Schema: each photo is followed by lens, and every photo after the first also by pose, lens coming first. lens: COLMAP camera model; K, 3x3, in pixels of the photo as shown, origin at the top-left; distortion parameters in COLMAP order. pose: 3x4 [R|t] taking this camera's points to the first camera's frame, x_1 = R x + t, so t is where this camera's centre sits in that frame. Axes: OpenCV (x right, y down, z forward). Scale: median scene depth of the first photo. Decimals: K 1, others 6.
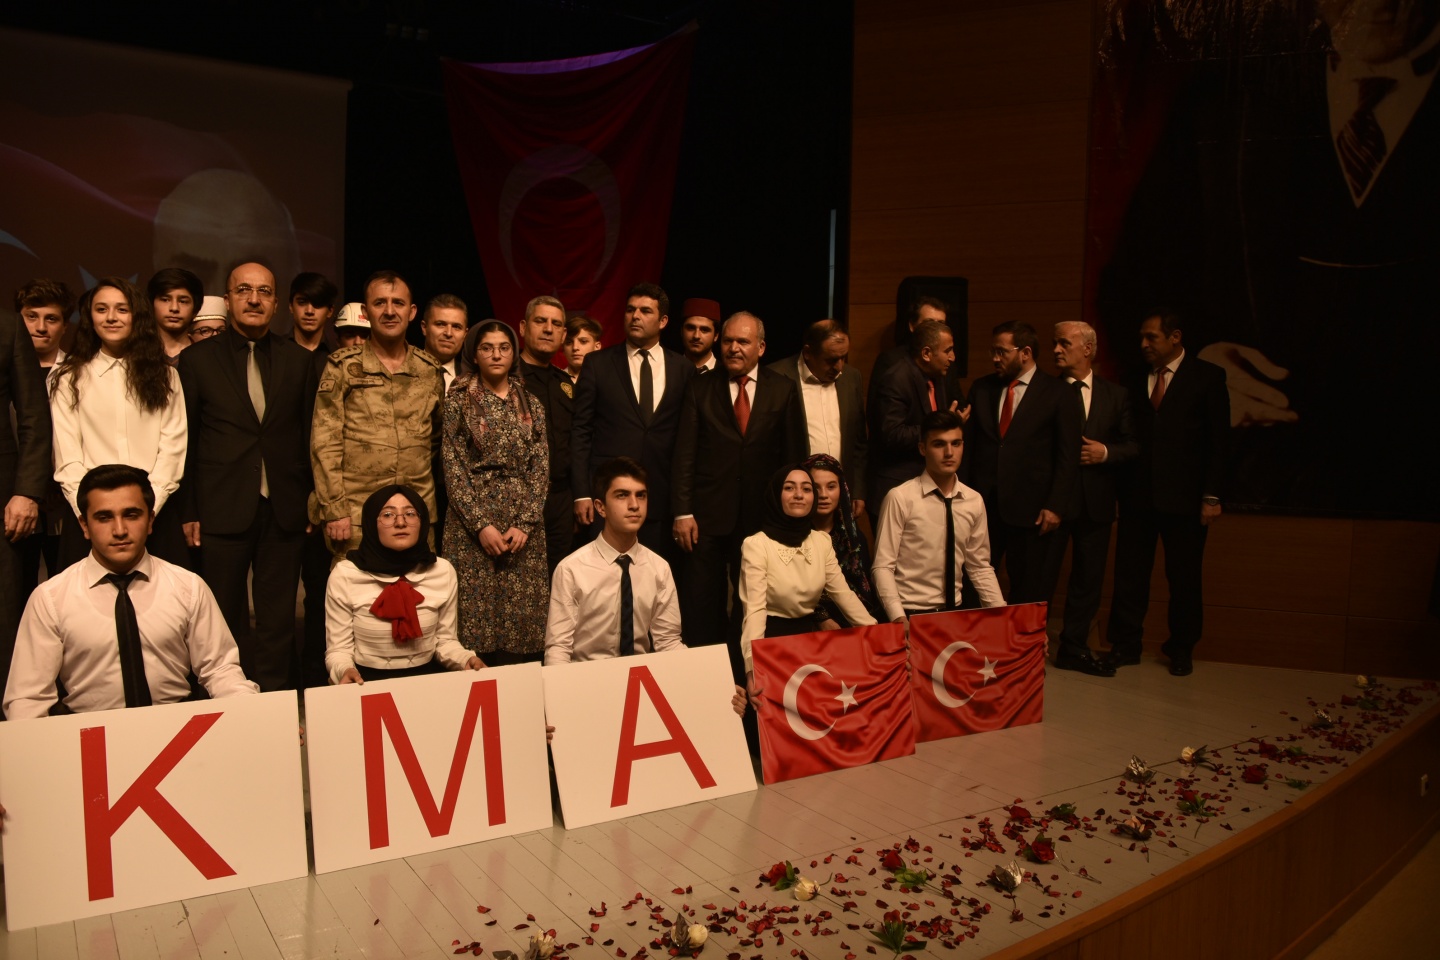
lens RADIAL K [[1125.5, 0, 716.8], [0, 1125.5, 490.7], [0, 0, 1]] dist [-0.035350, -0.007672]
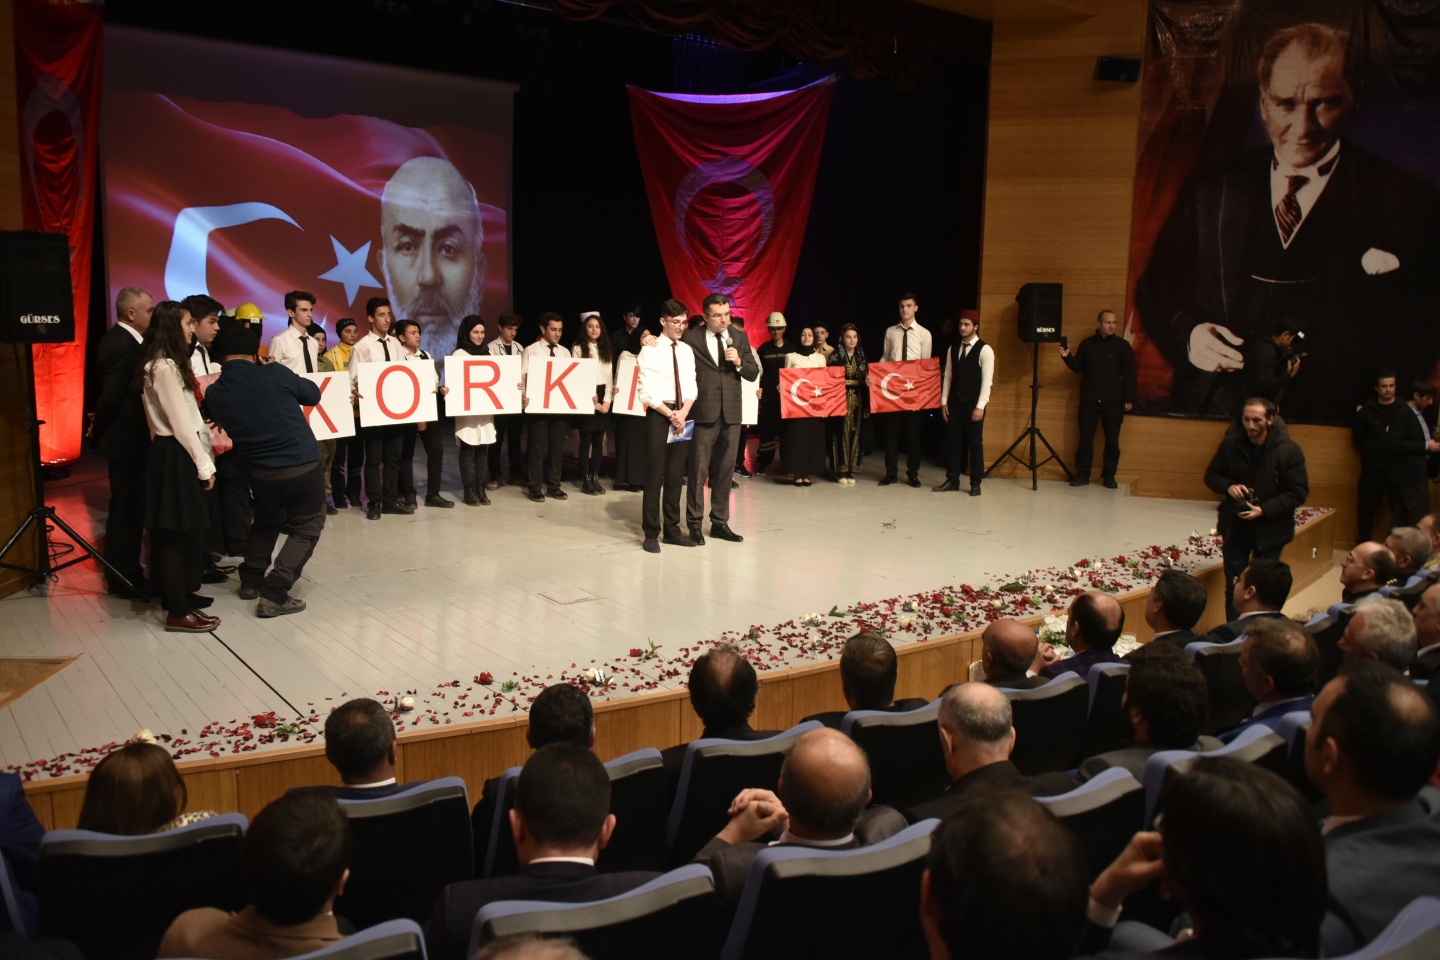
lens RADIAL K [[1125.5, 0, 716.8], [0, 1125.5, 490.7], [0, 0, 1]] dist [-0.035350, -0.007672]
pose [[0.995670, -0.012259, 0.092149, -0.497699], [0.004835, 0.996754, 0.080358, -0.016270], [-0.092835, -0.079564, 0.992497, -0.716695]]
